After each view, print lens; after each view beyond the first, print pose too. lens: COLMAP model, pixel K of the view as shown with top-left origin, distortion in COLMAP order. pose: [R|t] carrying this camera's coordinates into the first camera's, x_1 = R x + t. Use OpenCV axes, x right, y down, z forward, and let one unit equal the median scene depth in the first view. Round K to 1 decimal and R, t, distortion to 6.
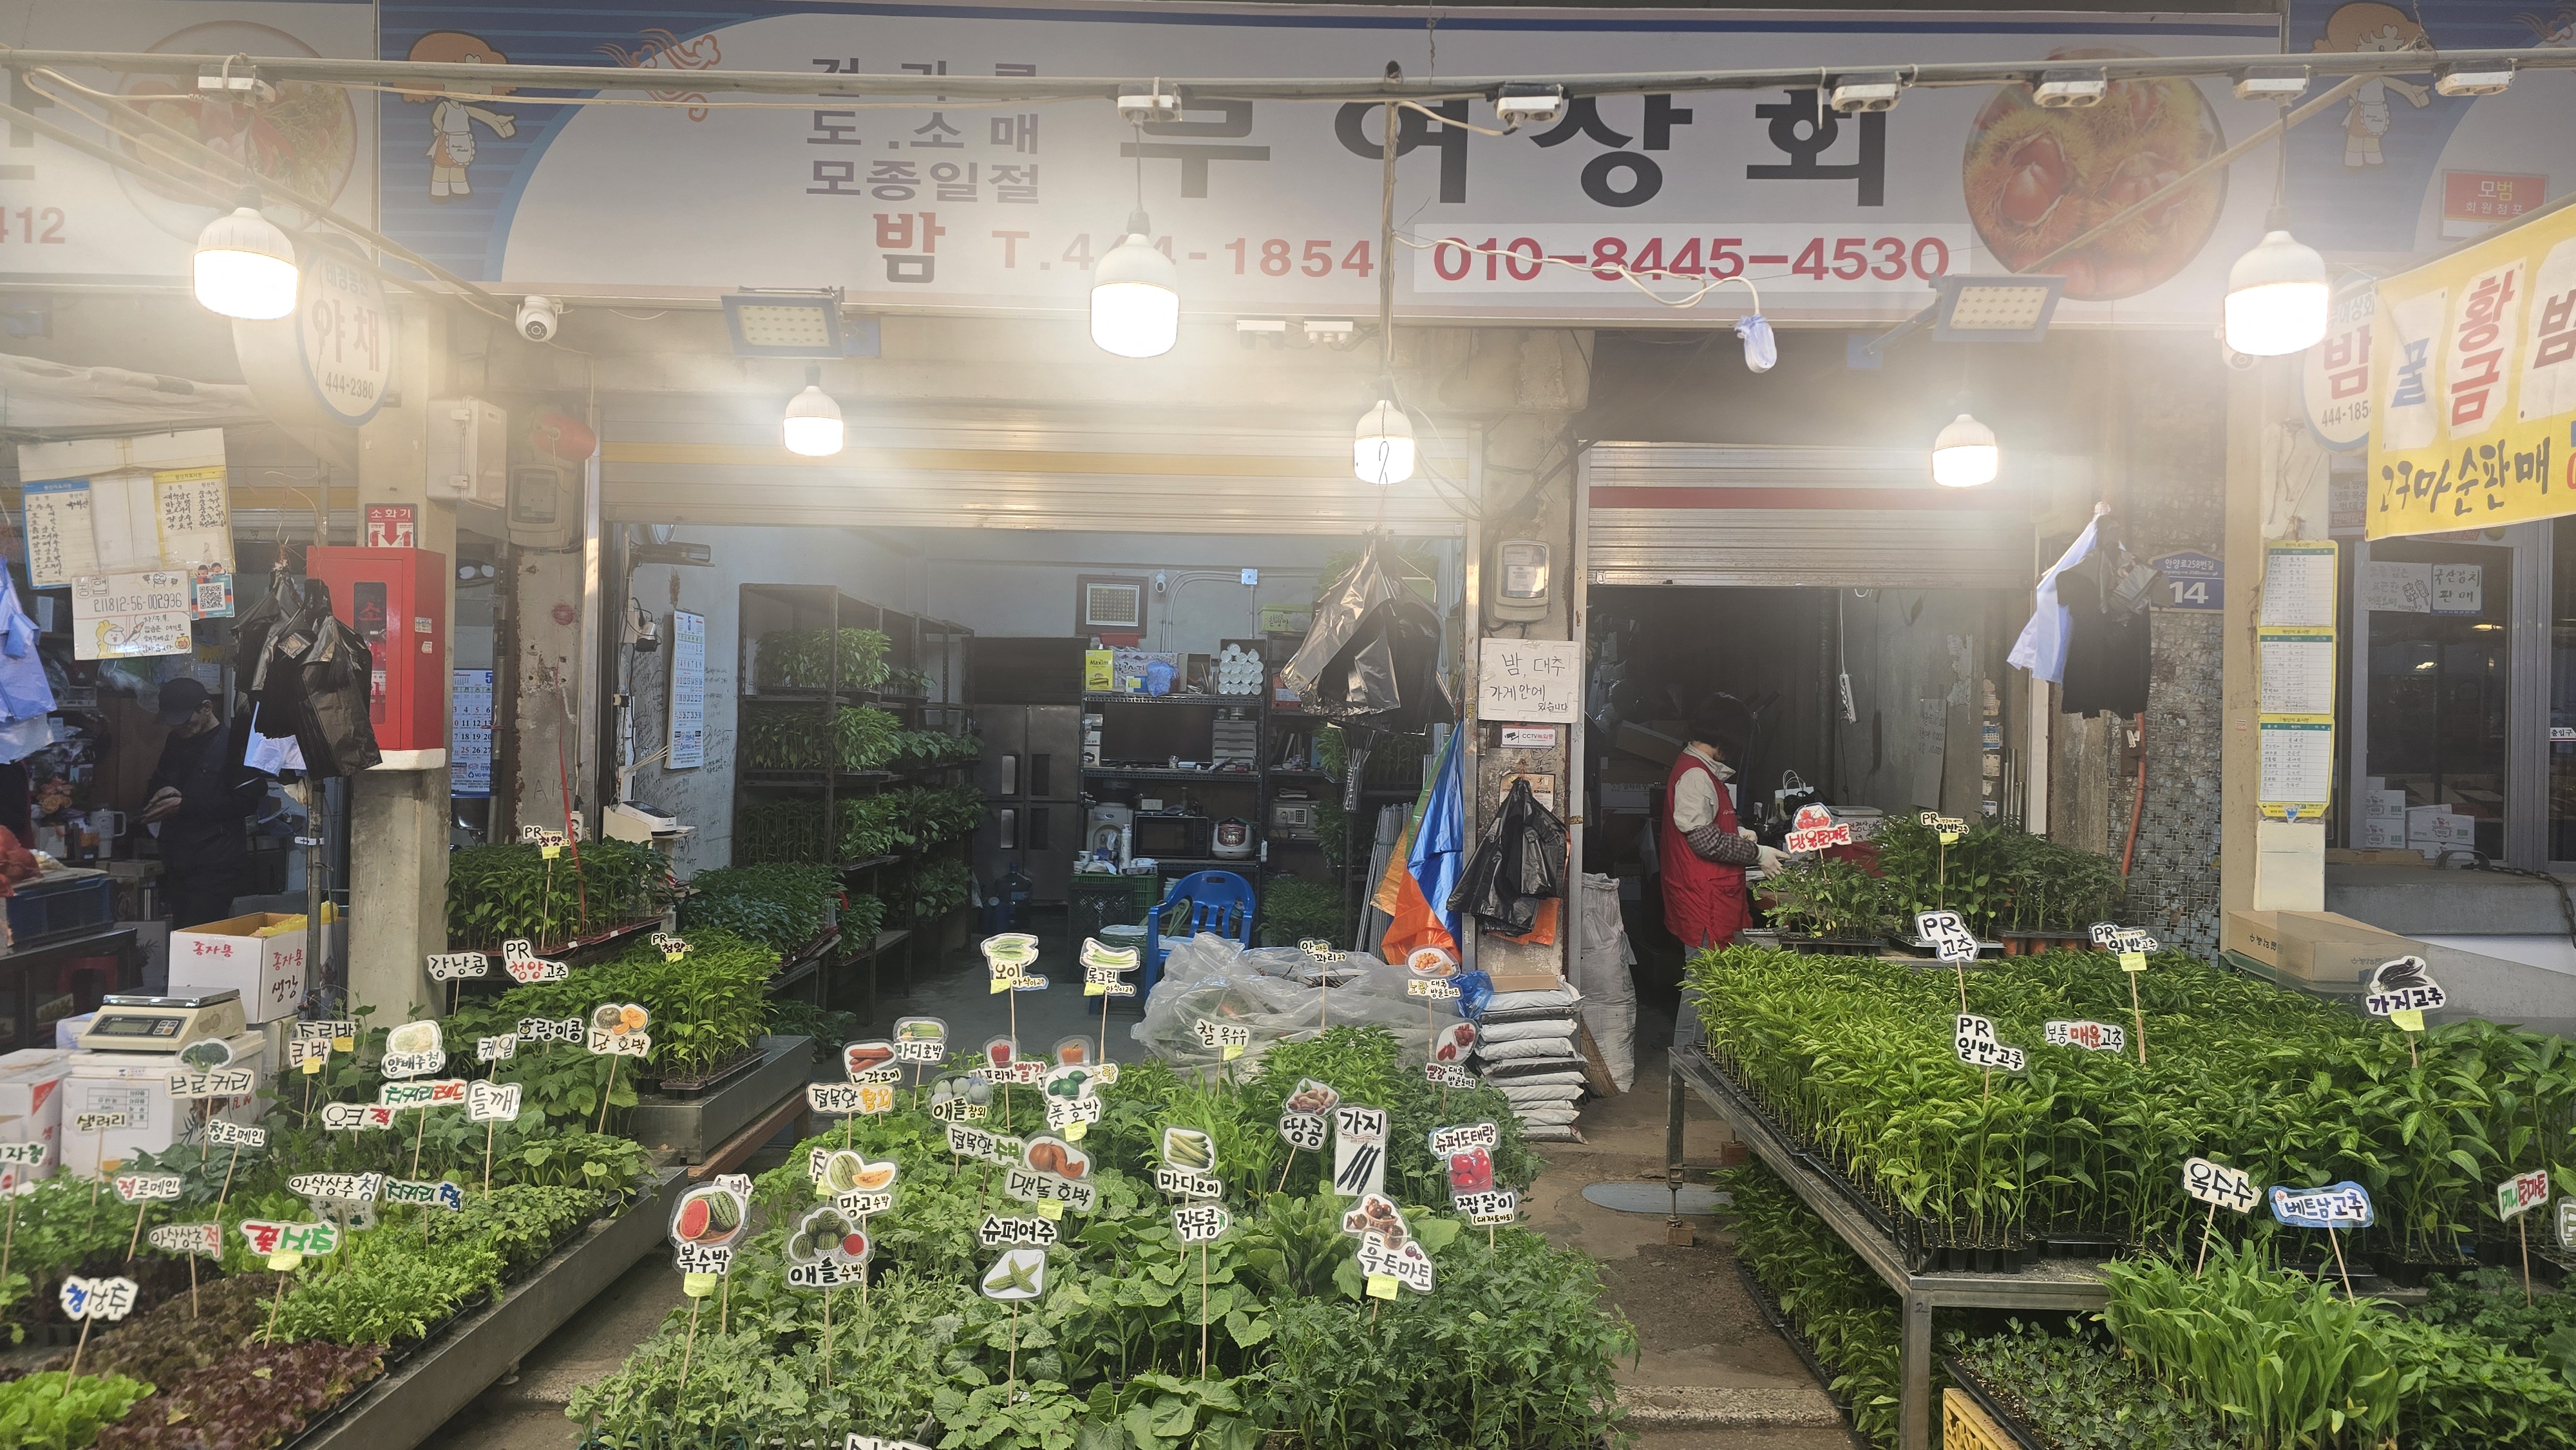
lens RADIAL K [[1710.6, 0, 1289.1], [0, 1710.6, 719.0], [0, 0, 1]] dist [0.001822, 0.000031]
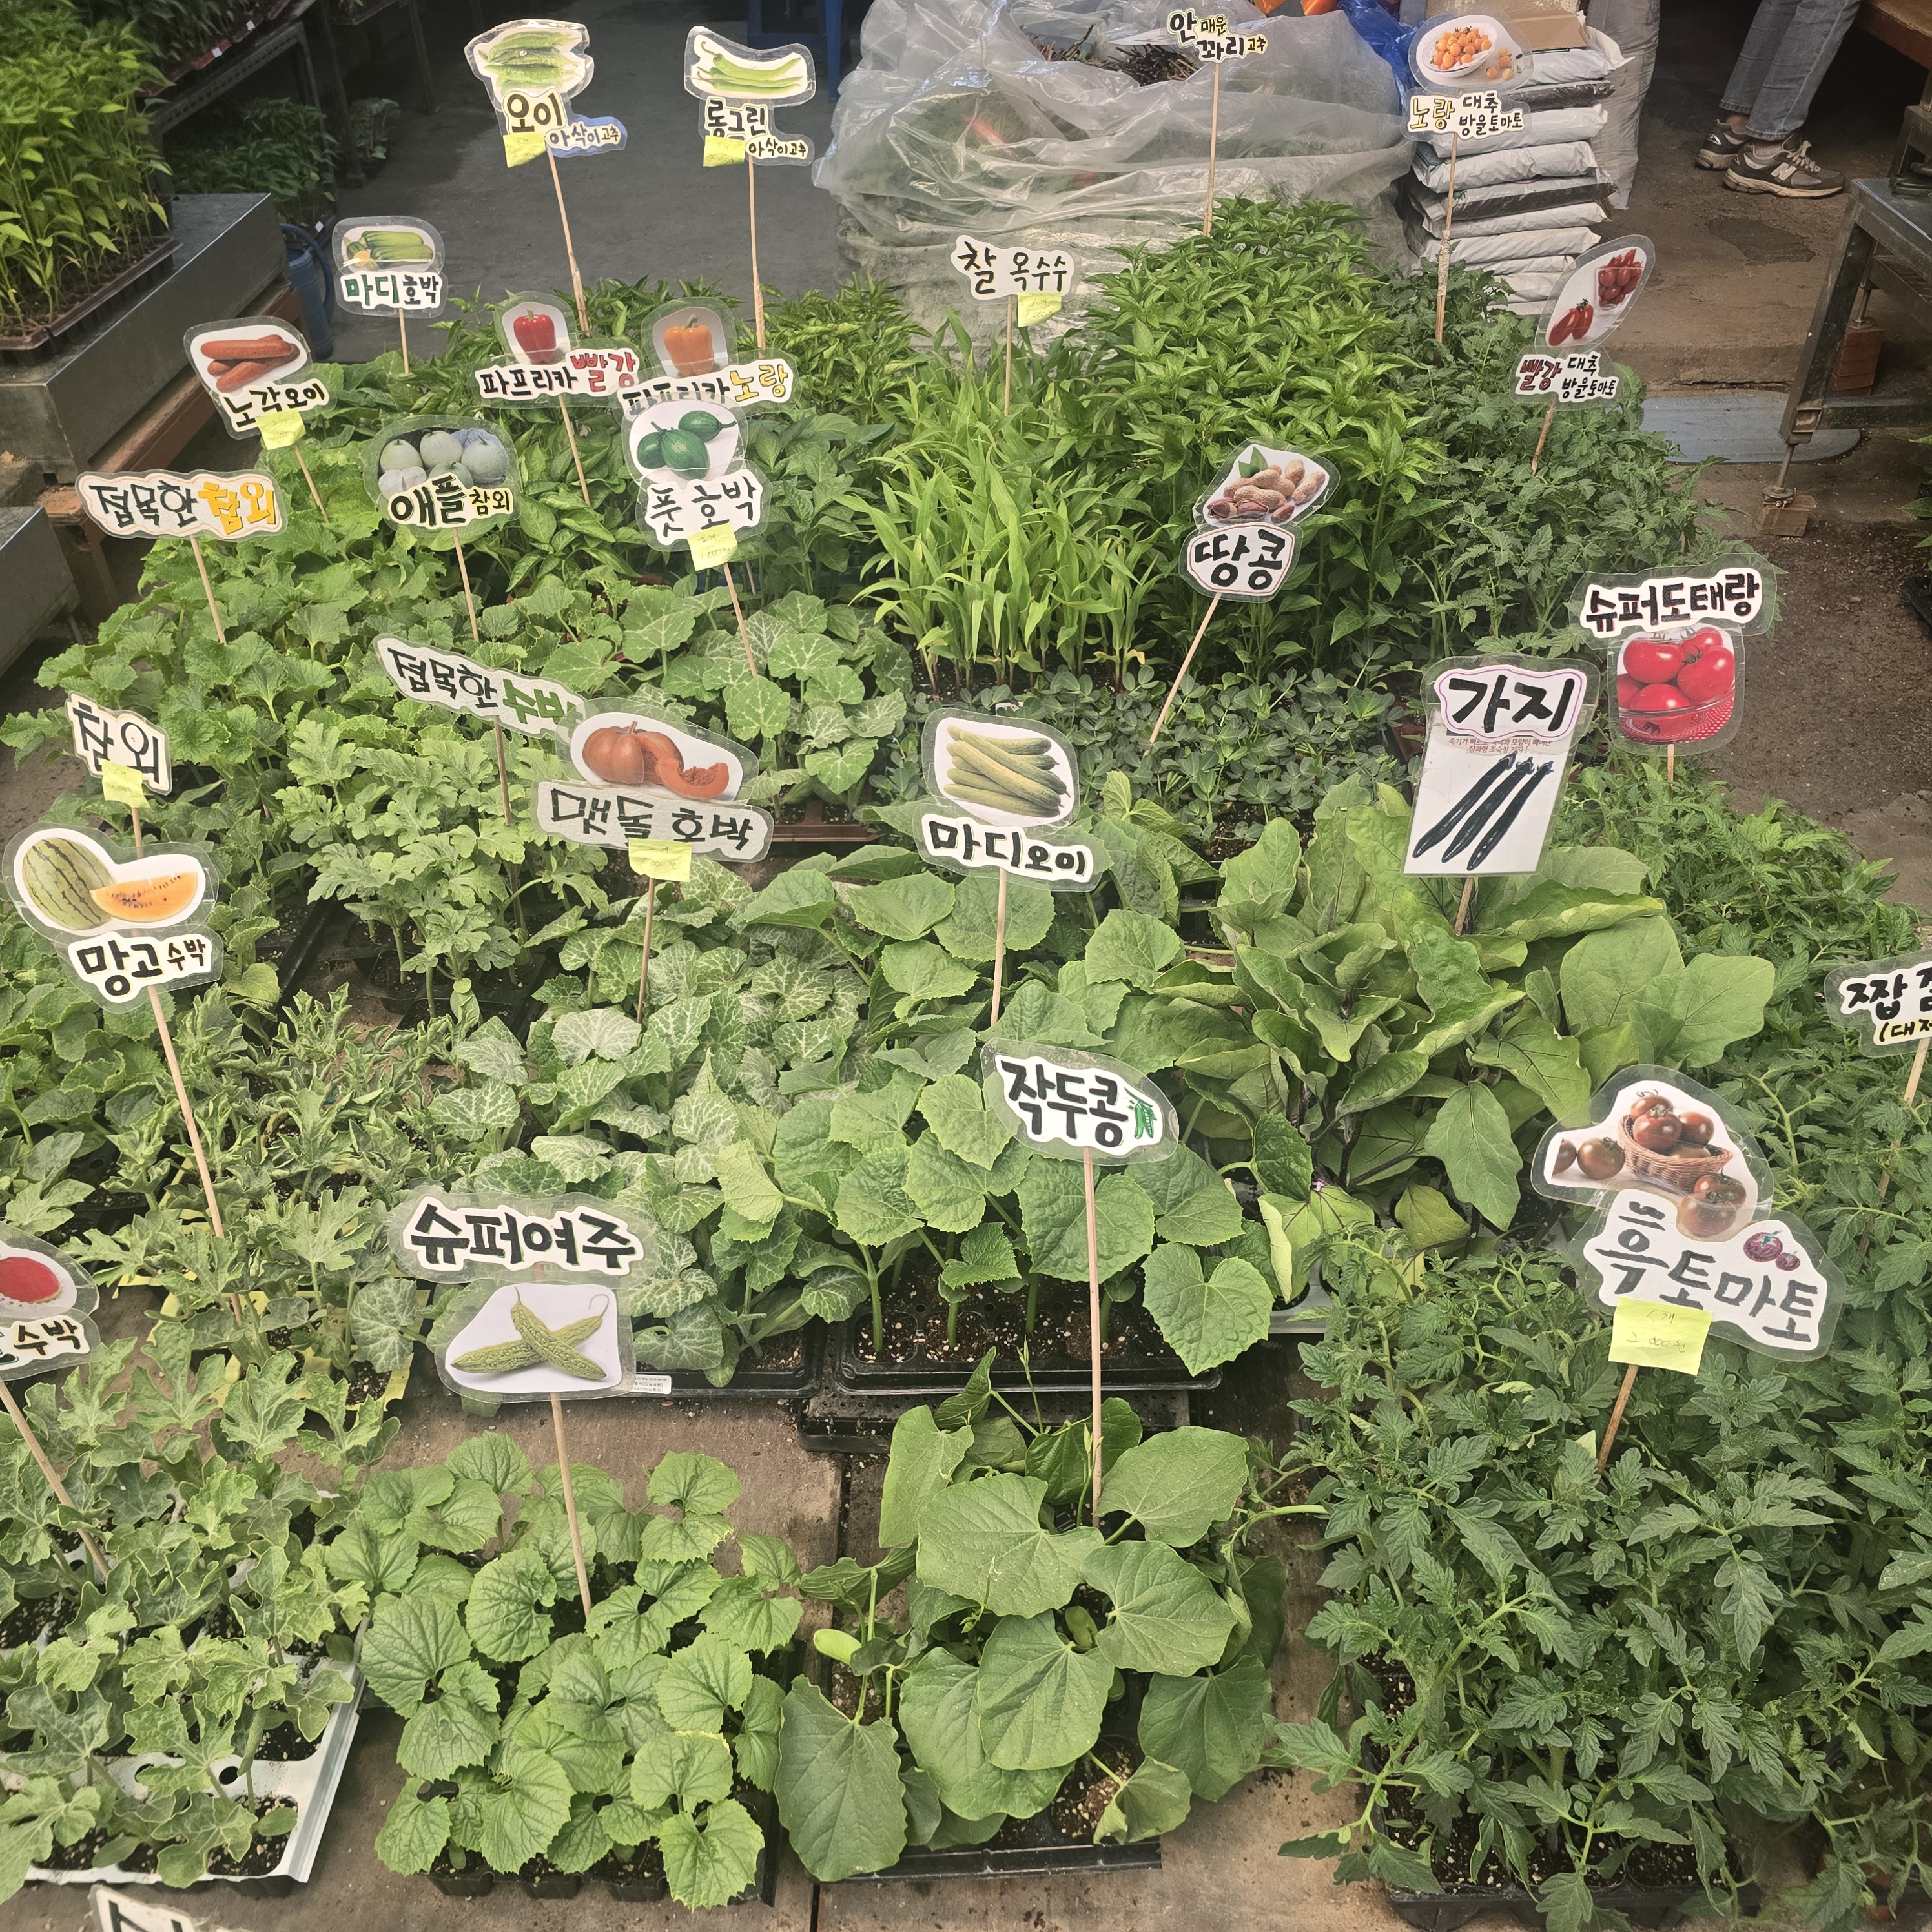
lens RADIAL K [[1815.4, 0, 975.9], [0, 1815.4, 965.8], [0, 0, 1]] dist [0.049752, 0.000000]
pose [[0.998824, -0.037033, -0.031278, -0.044885], [0.048408, 0.795873, 0.603525, 0.042840], [0.002543, -0.604329, 0.796730, 0.555306]]
